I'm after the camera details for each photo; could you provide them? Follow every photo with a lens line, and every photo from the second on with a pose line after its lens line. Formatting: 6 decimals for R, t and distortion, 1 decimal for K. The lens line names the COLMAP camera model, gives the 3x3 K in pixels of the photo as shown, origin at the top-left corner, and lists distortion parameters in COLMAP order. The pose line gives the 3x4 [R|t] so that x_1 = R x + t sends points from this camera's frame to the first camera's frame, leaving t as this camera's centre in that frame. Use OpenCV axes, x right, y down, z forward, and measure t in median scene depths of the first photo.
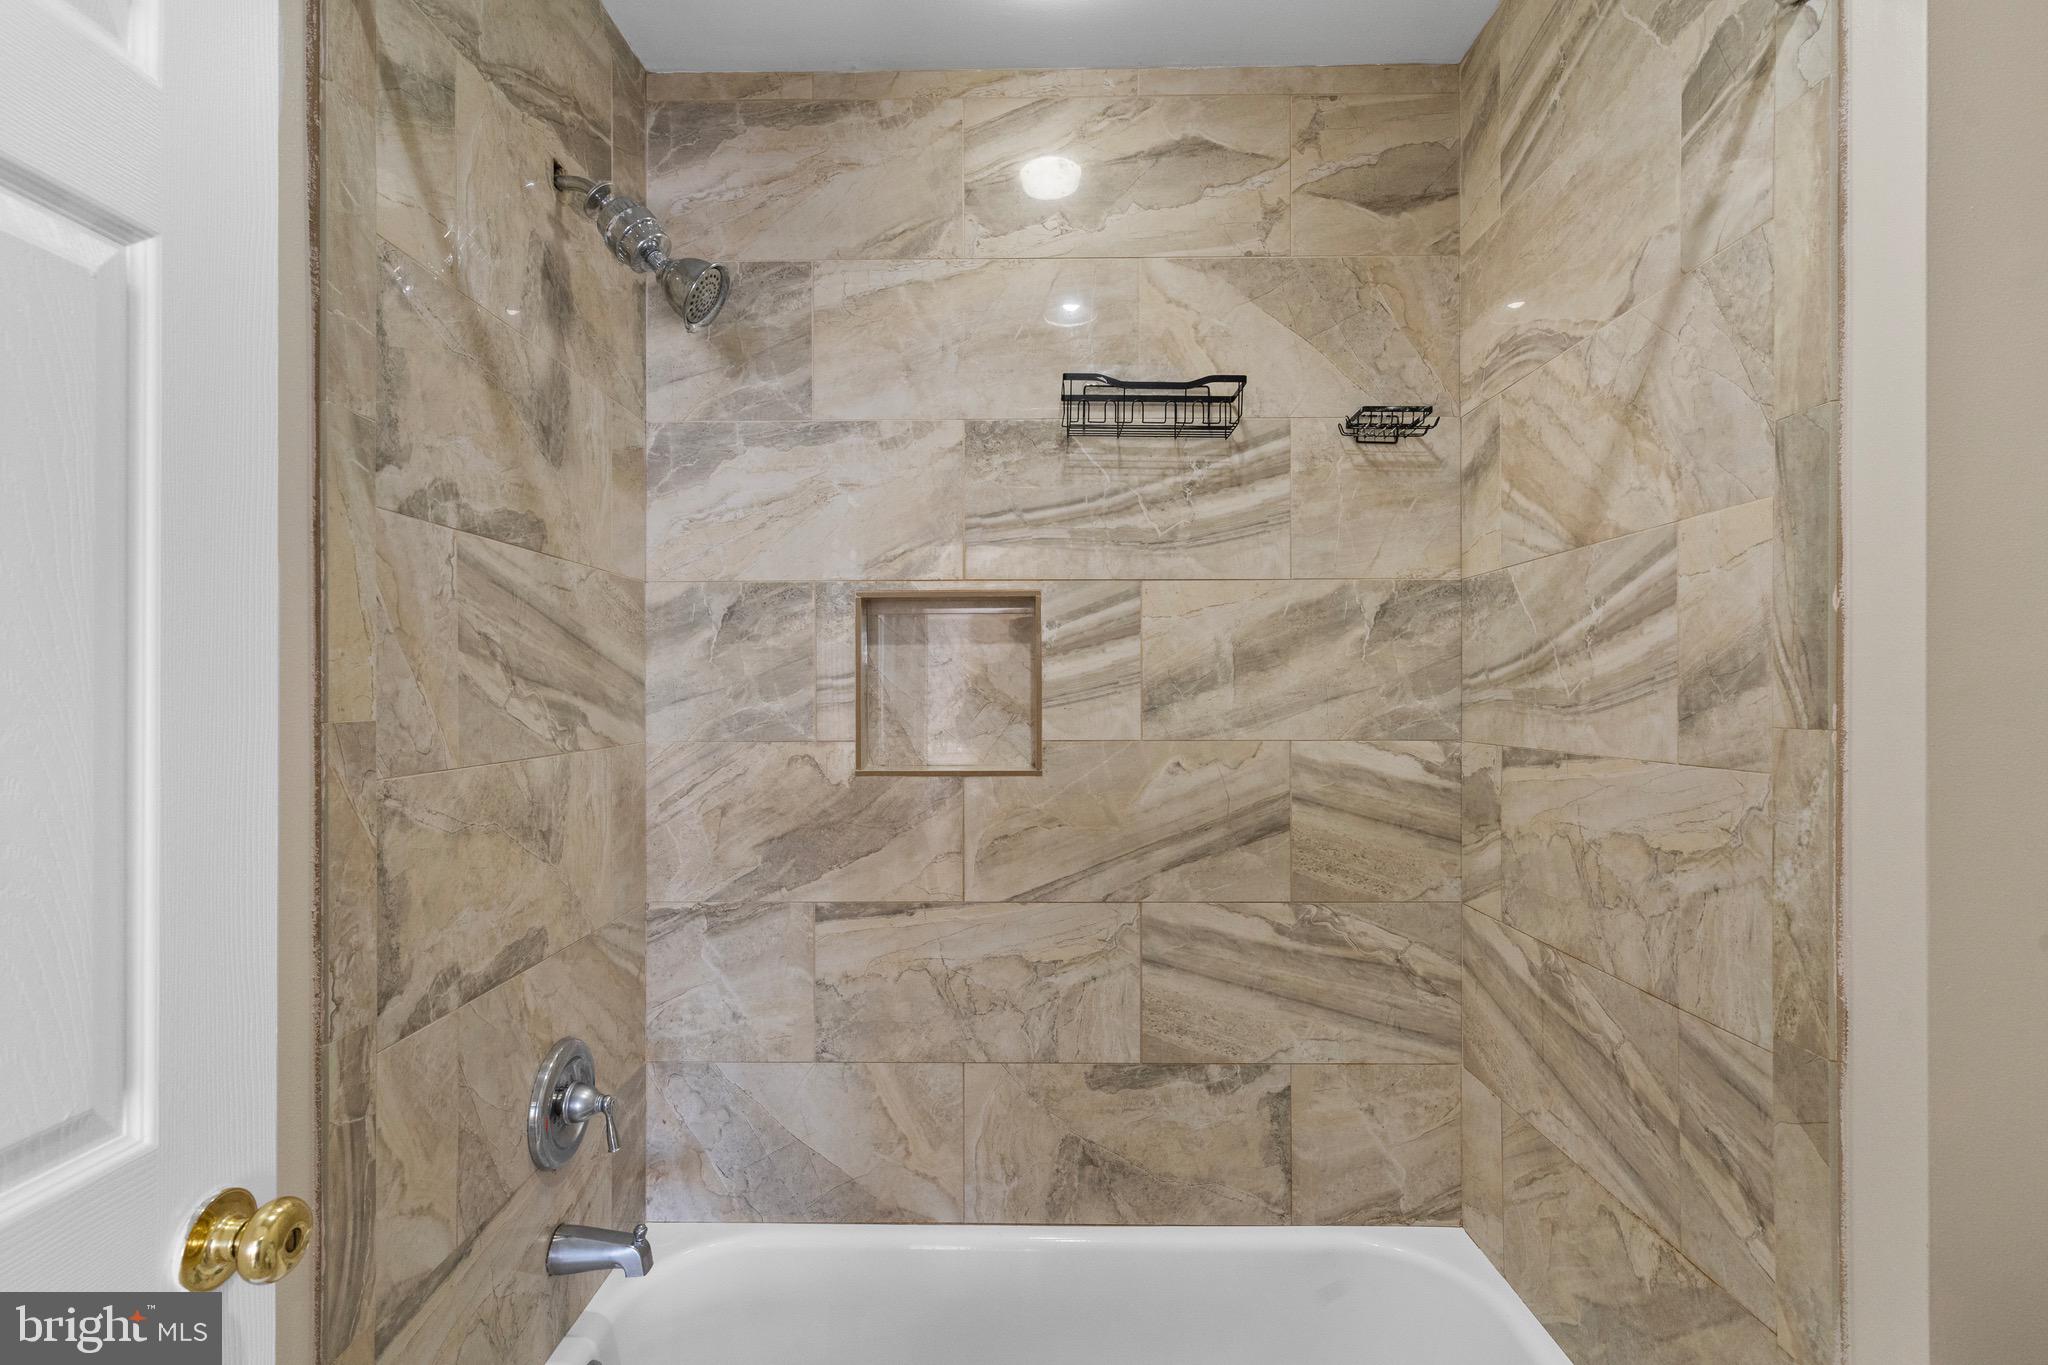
lens RADIAL K [[994.4, 0, 1025.8], [0, 994.4, 693.1], [0, 0, 1]] dist [0.001781, -0.001474]
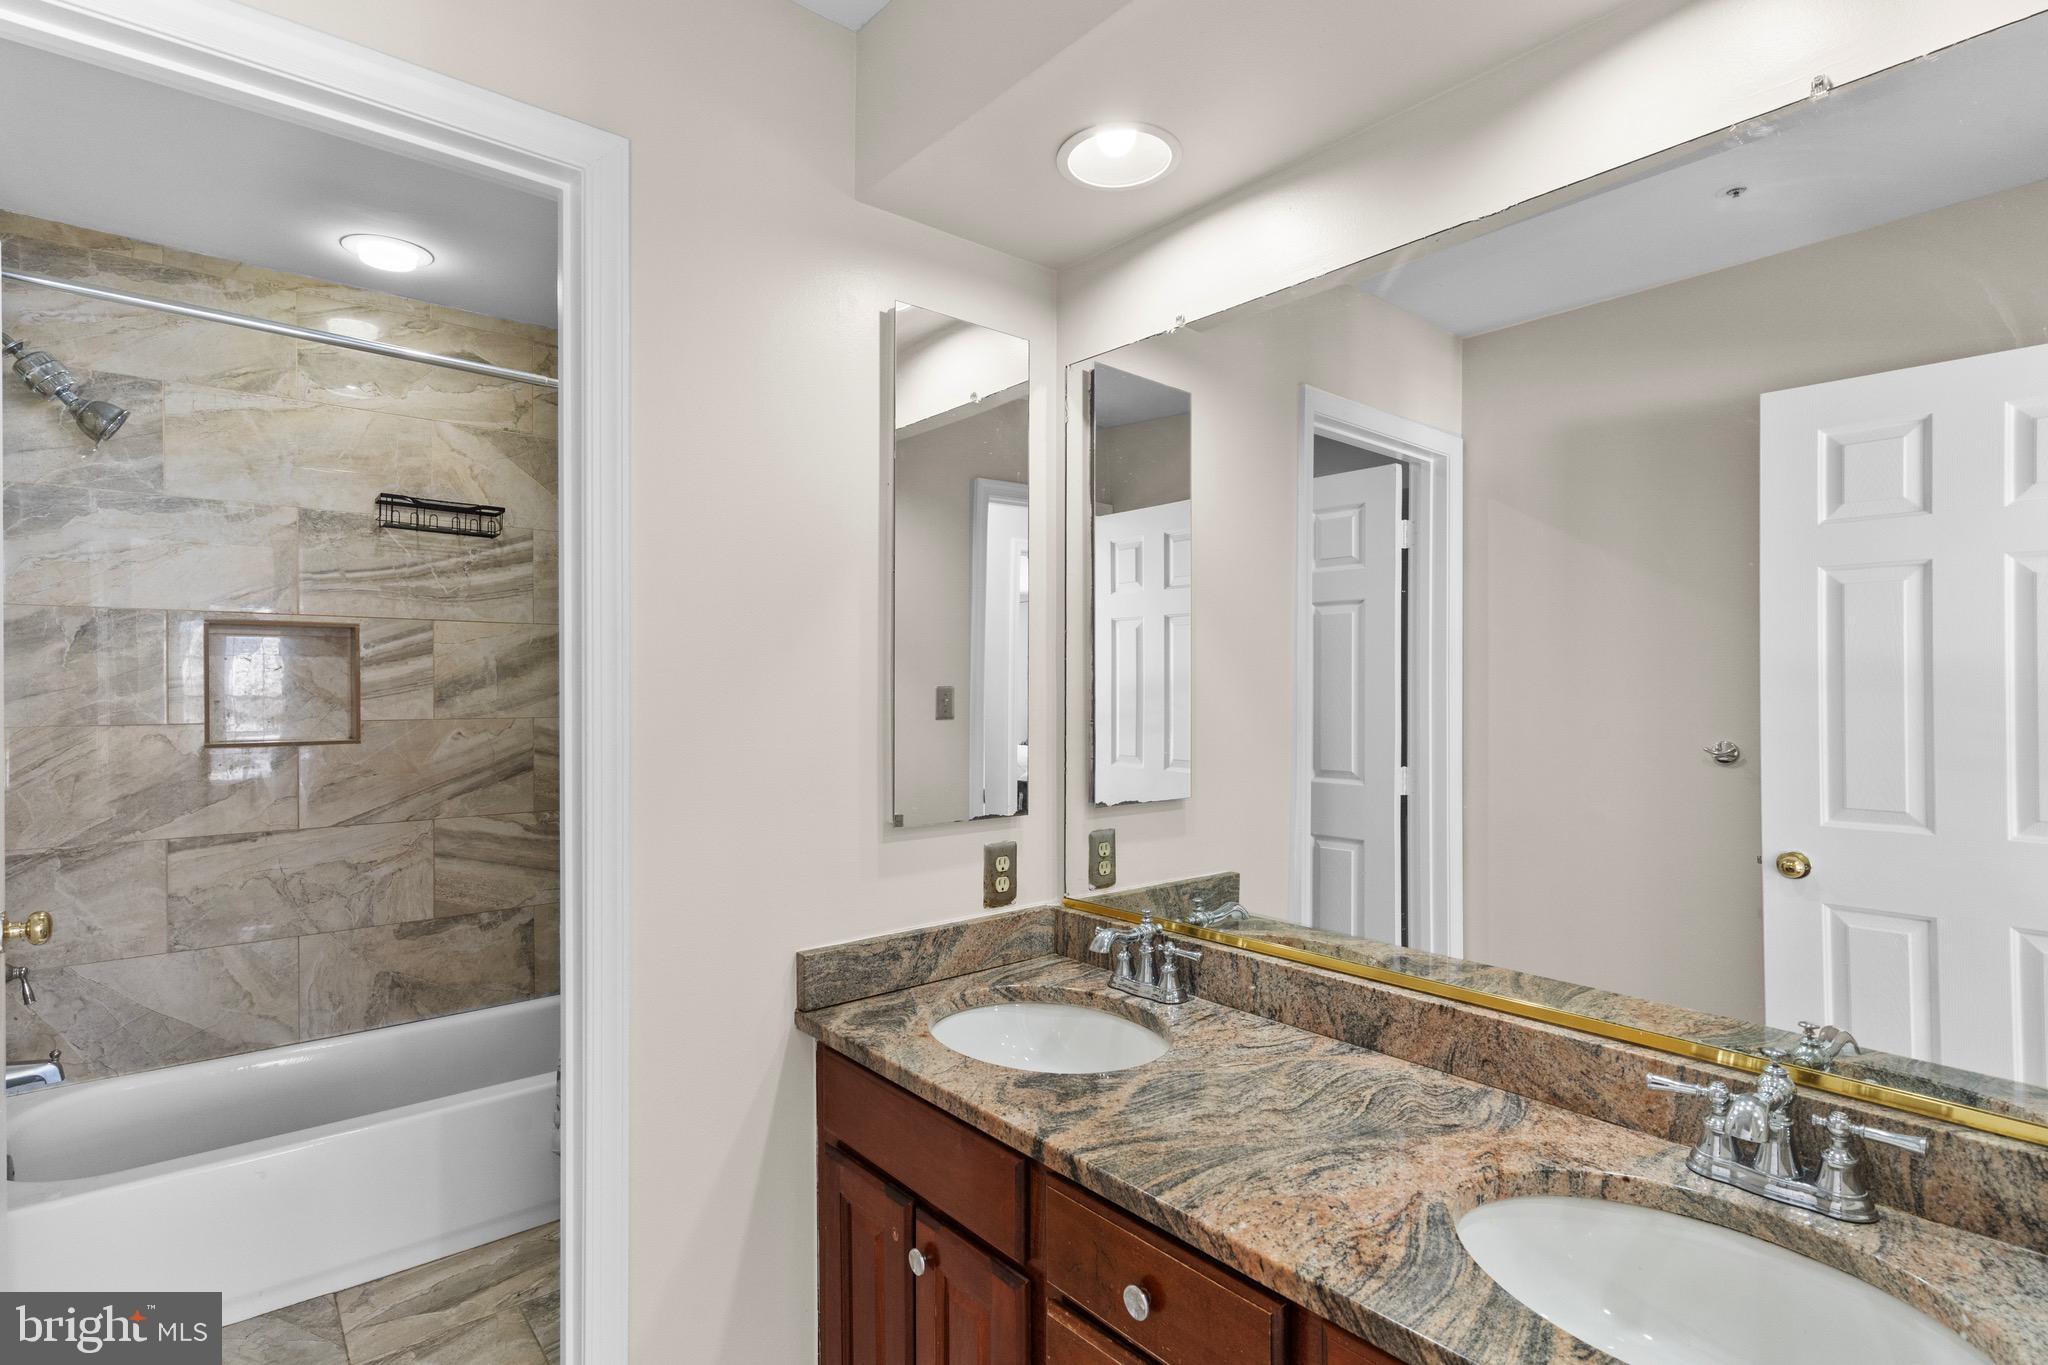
lens RADIAL K [[994.4, 0, 1025.8], [0, 994.4, 693.1], [0, 0, 1]] dist [0.001781, -0.001474]
pose [[0.754090, -0.001386, 0.656770, -0.220243], [0.001154, 0.999999, 0.000785, 0.004774], [-0.656770, 0.000166, 0.754091, -0.851643]]
